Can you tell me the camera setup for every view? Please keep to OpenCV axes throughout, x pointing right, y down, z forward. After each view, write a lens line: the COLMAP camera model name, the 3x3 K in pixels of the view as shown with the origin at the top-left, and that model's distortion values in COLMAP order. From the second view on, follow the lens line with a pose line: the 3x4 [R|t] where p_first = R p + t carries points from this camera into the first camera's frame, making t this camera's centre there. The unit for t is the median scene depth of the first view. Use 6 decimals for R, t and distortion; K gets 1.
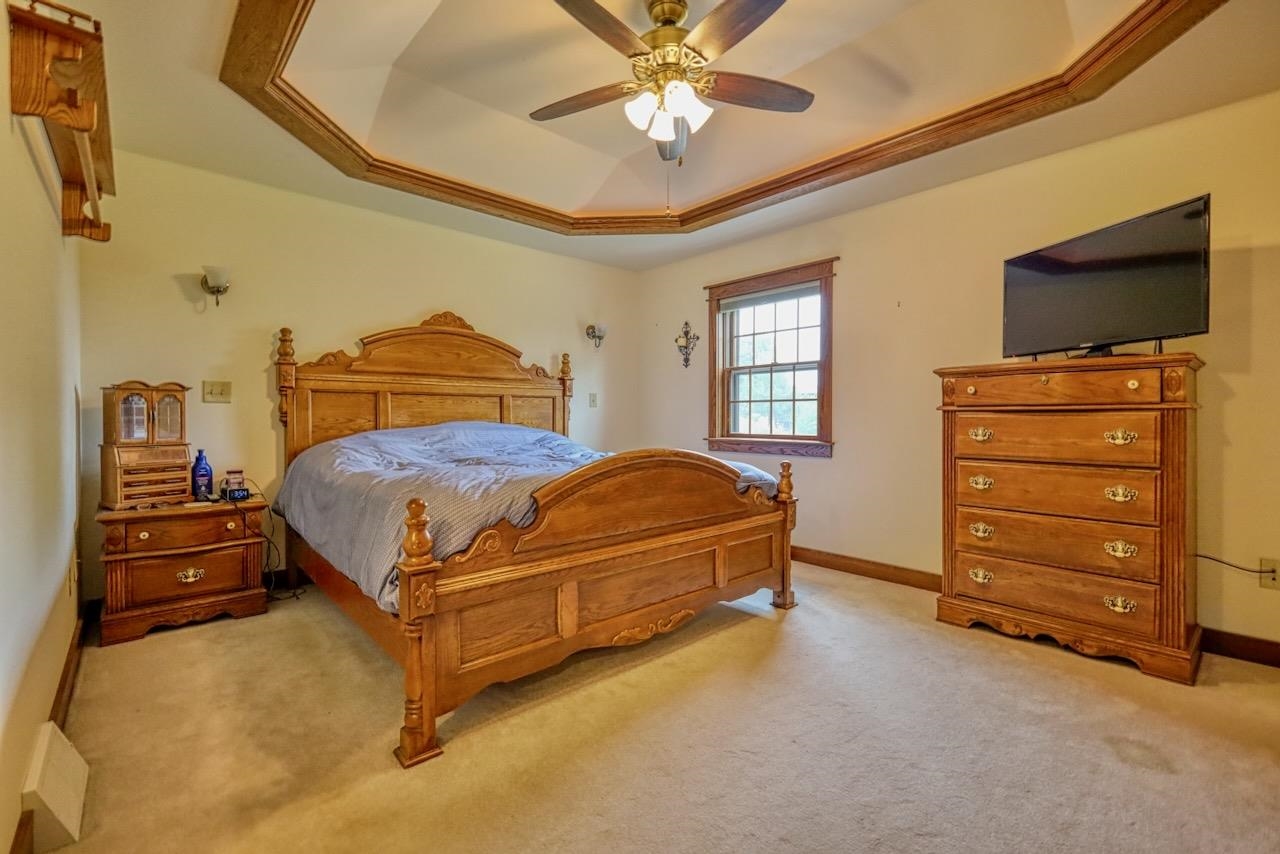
lens RADIAL K [[555.1, 0, 636.8], [0, 555.1, 423.5], [0, 0, 1]] dist [0.004141, -0.000564]
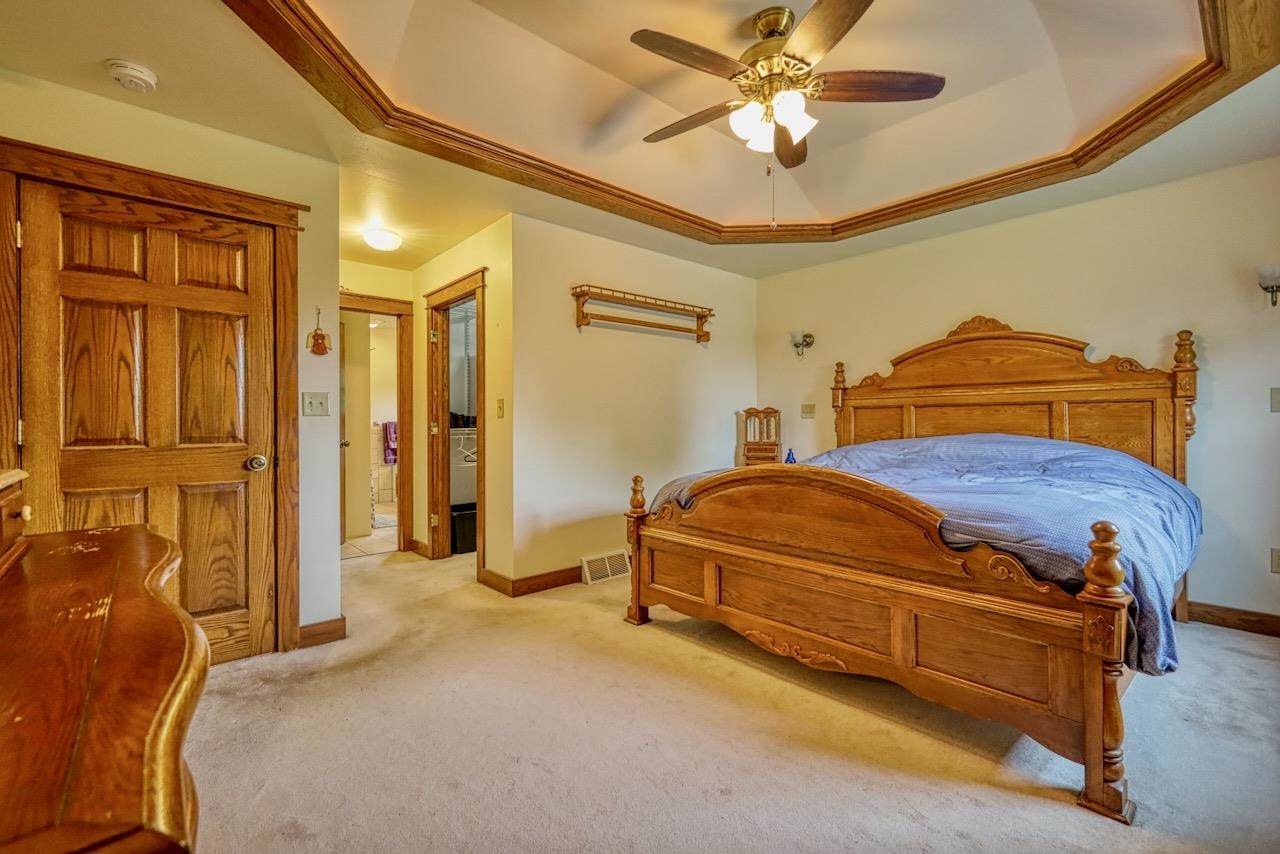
lens RADIAL K [[555.1, 0, 646.2], [0, 555.1, 421.3], [0, 0, 1]] dist [0.004141, -0.000564]
pose [[-0.001745, -0.005091, -0.999986, 0.666607], [-0.010724, 0.999930, -0.005072, -0.014825], [0.999941, 0.010715, -0.001799, 0.496509]]
